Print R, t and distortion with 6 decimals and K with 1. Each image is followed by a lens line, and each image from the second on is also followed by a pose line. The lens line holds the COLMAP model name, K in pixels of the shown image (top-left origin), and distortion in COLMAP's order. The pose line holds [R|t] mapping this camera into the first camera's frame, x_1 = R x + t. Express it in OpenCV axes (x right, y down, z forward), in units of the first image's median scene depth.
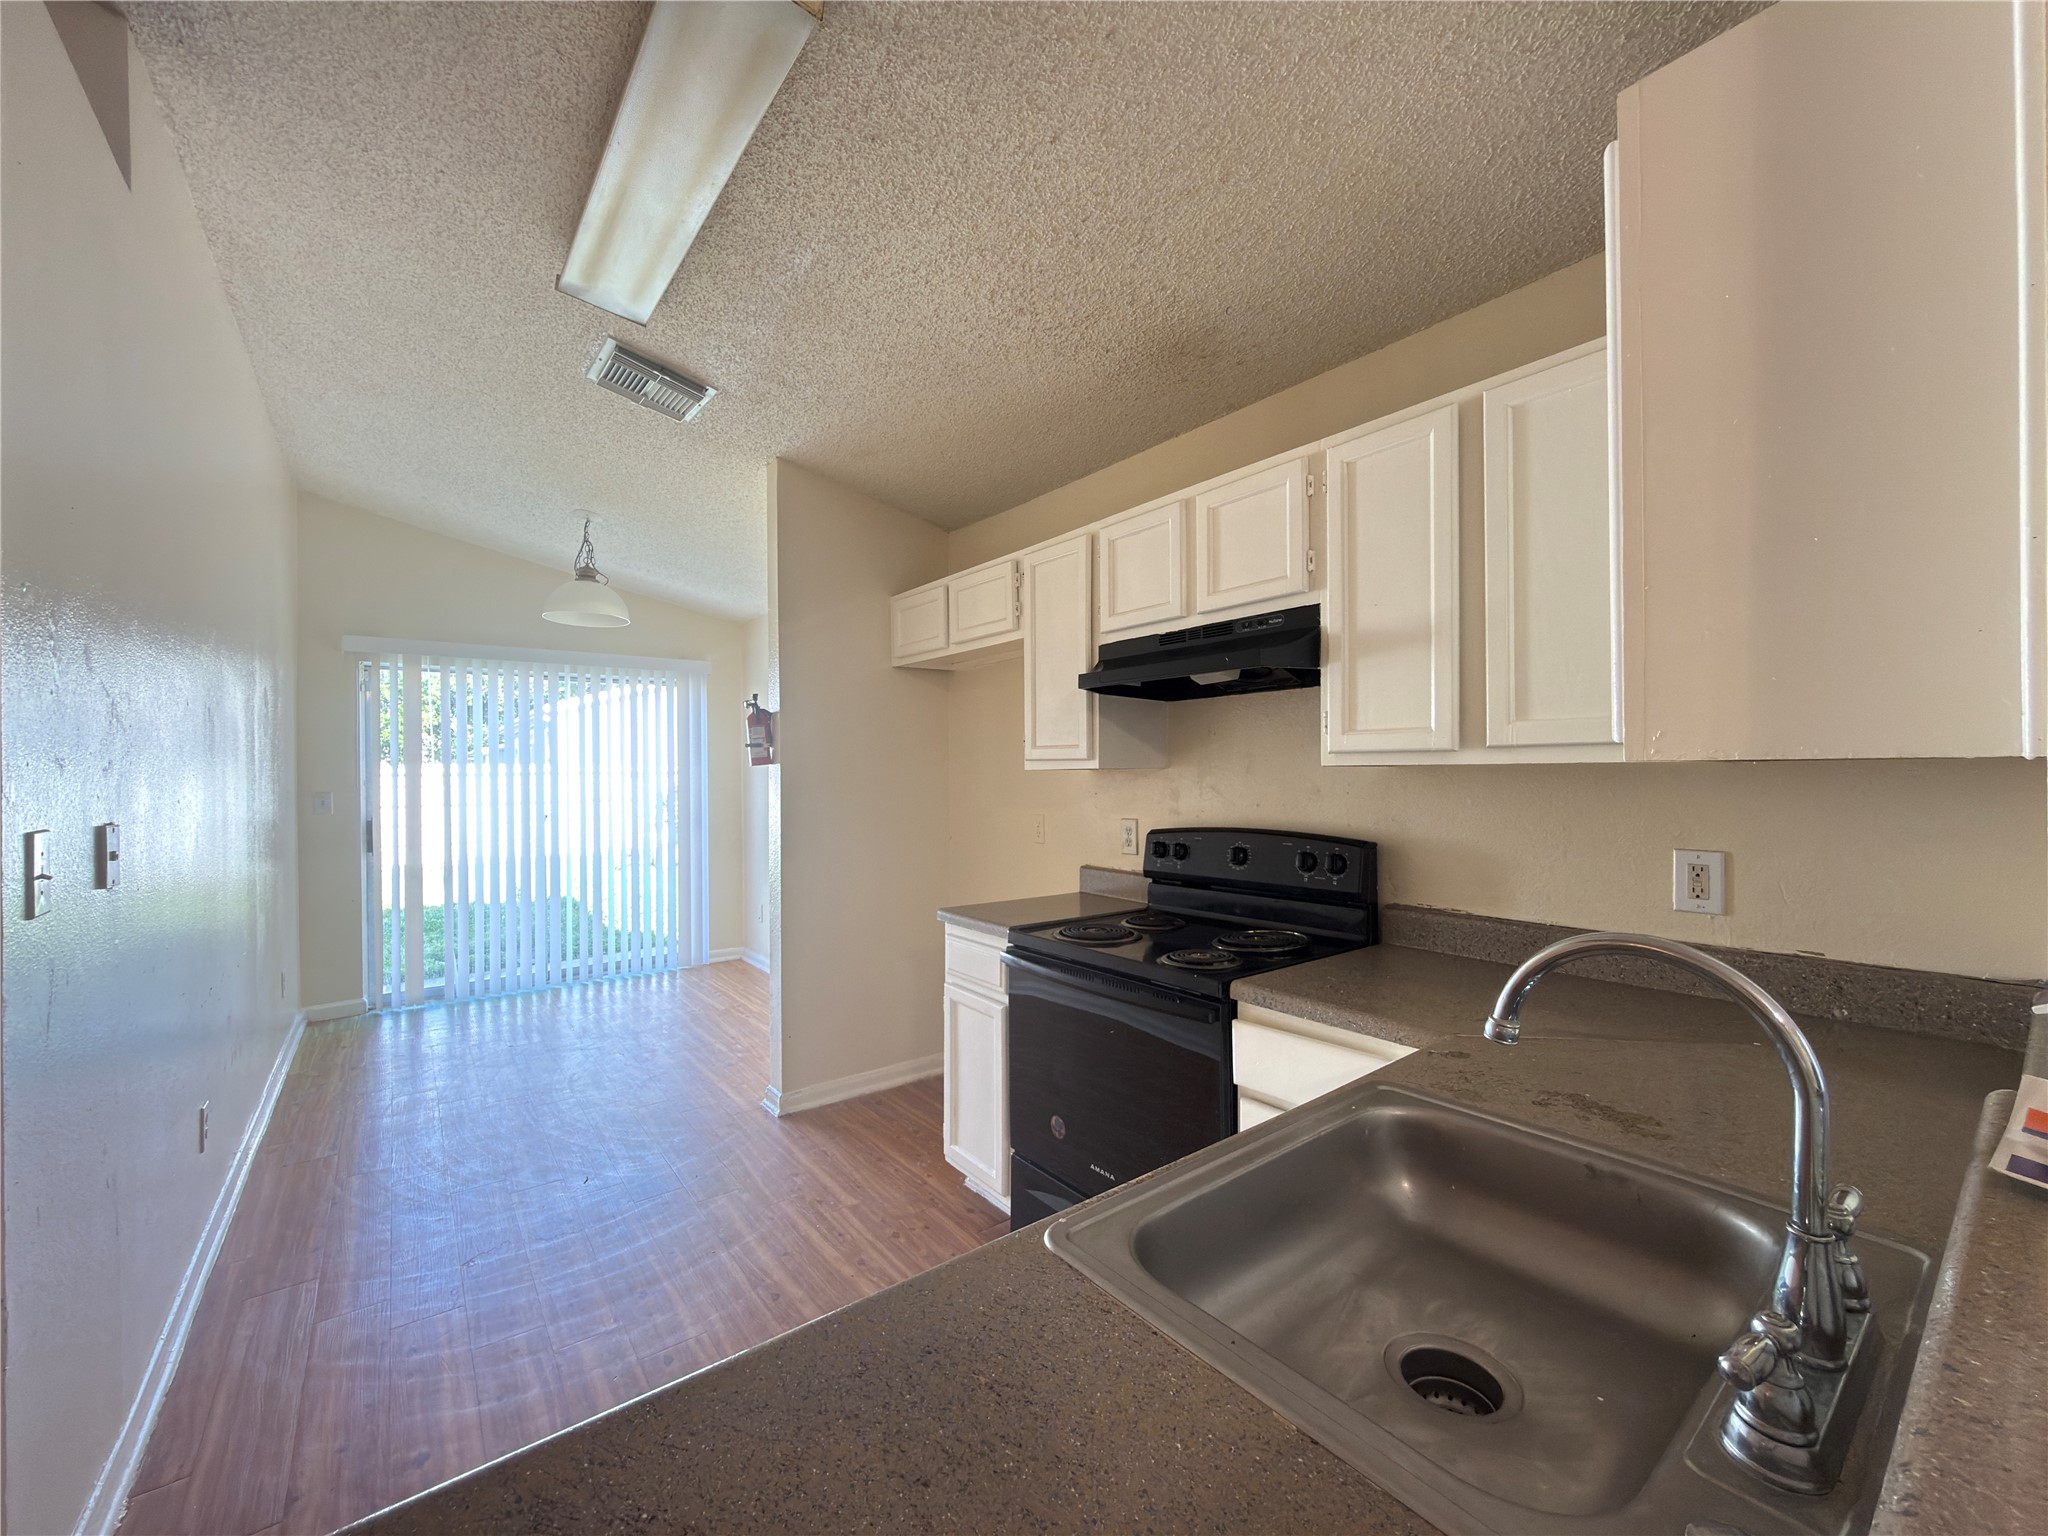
lens RADIAL K [[816.6, 0, 1019.8], [0, 816.6, 768.7], [0, 0, 1]] dist [-0.007237, 0.000682]
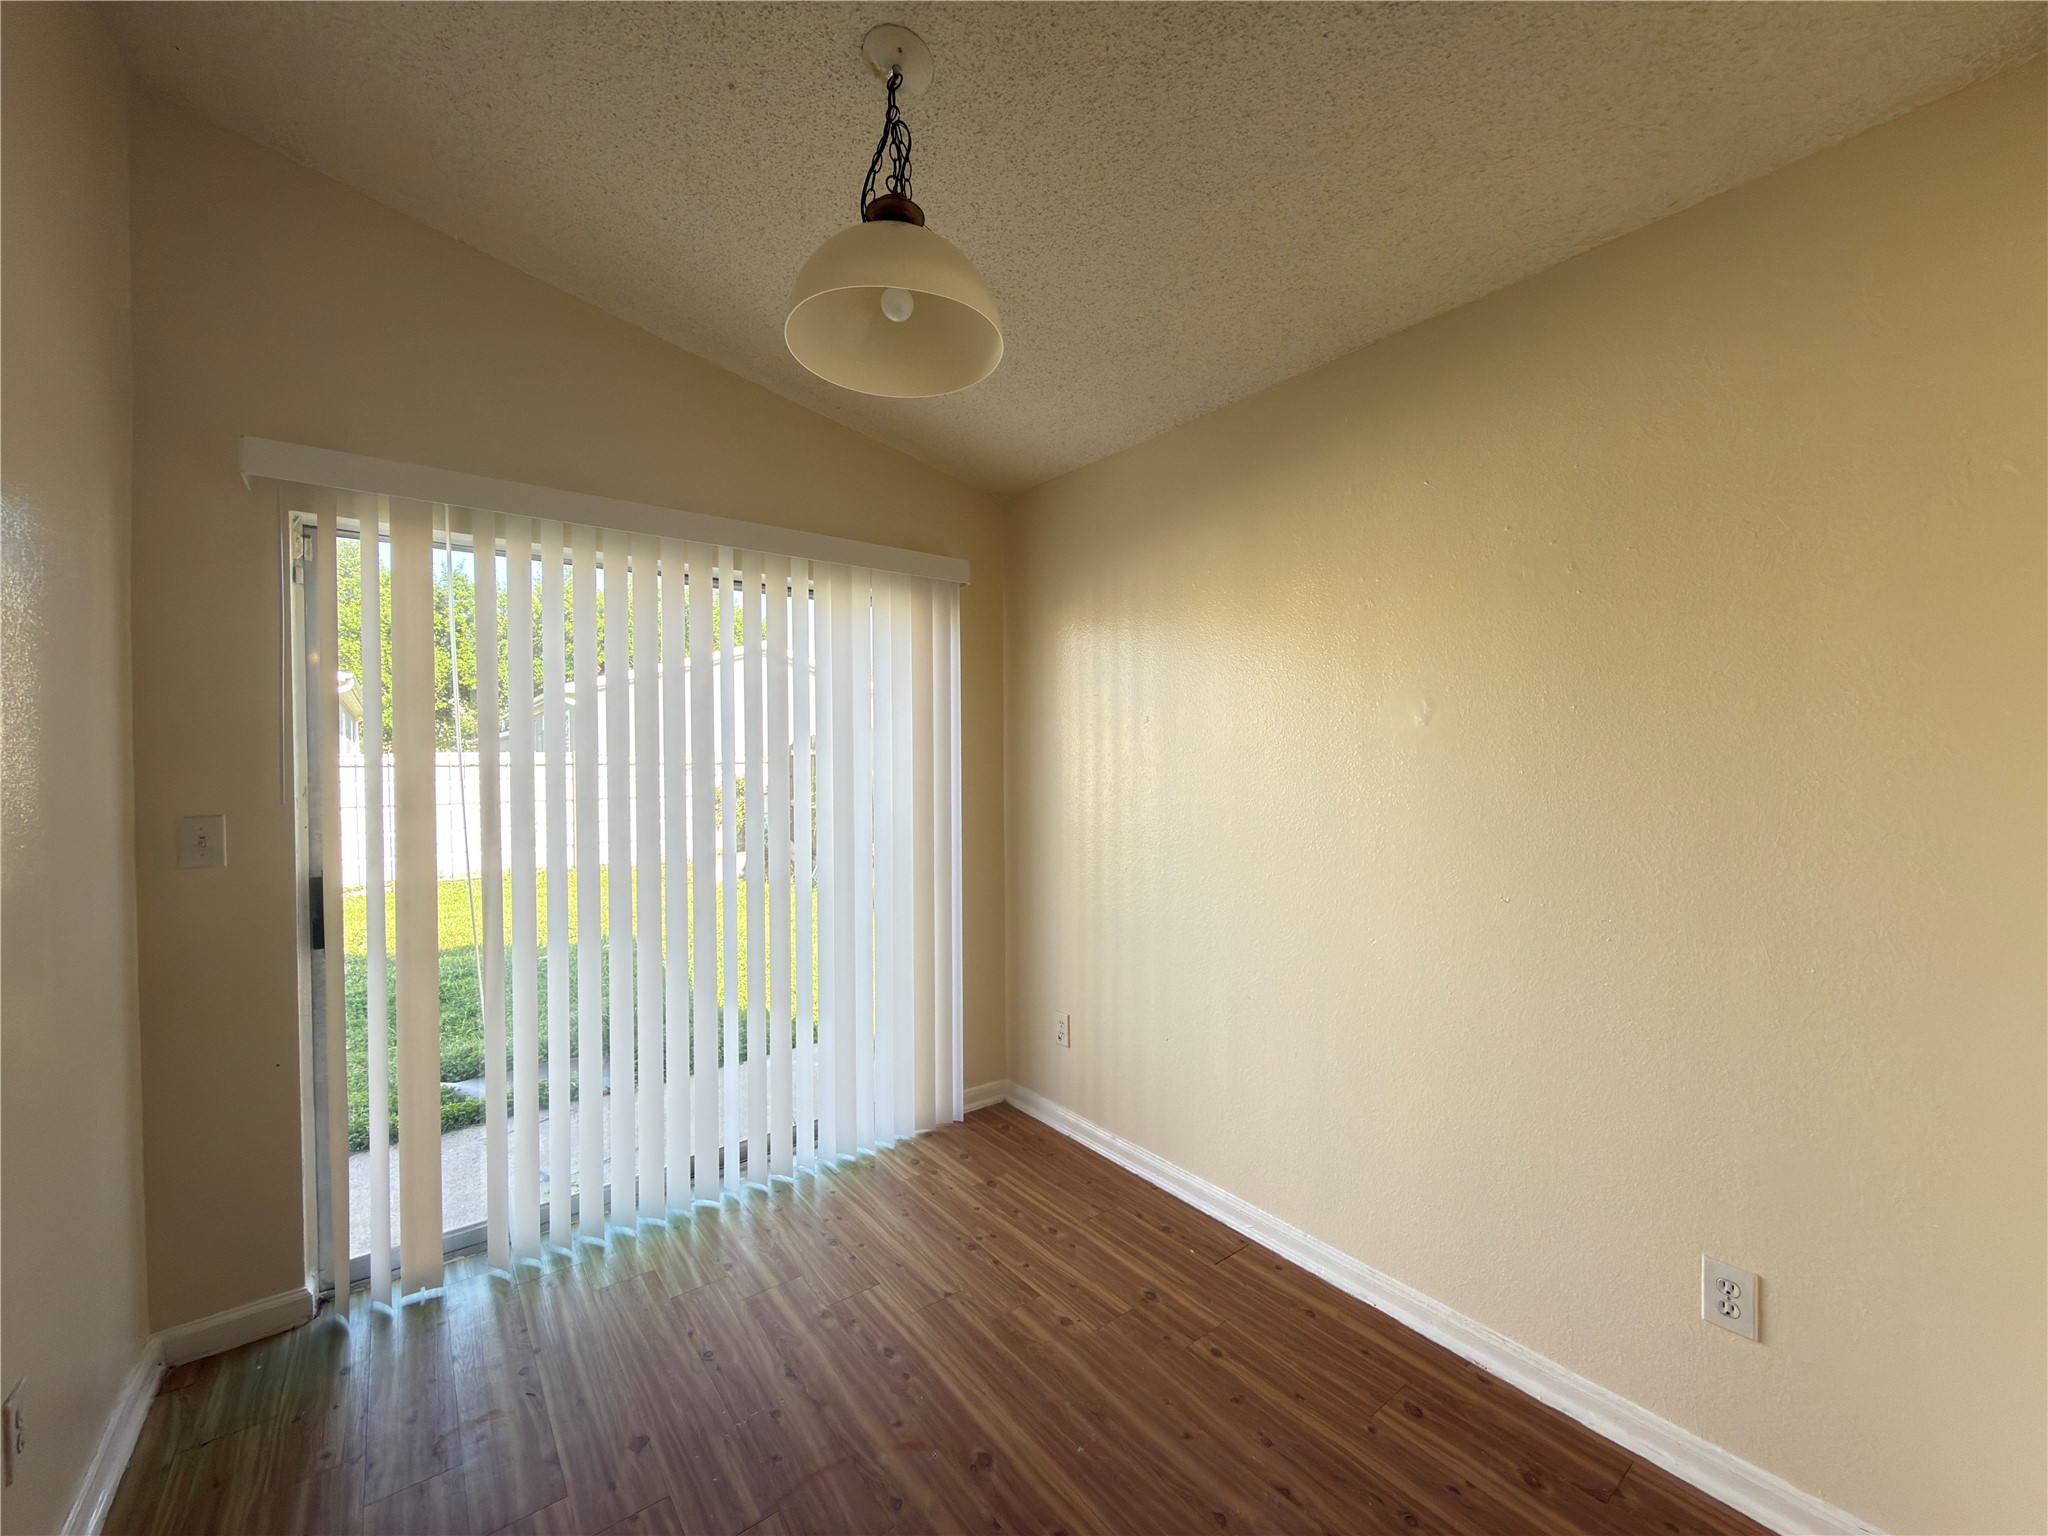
lens RADIAL K [[816.6, 0, 1028.9], [0, 816.6, 771.3], [0, 0, 1]] dist [-0.007237, 0.000682]
pose [[0.999966, 0.006971, -0.004365, -0.404358], [-0.006894, 0.999825, 0.017363, -0.004839], [0.004486, -0.017332, 0.999840, 0.552411]]
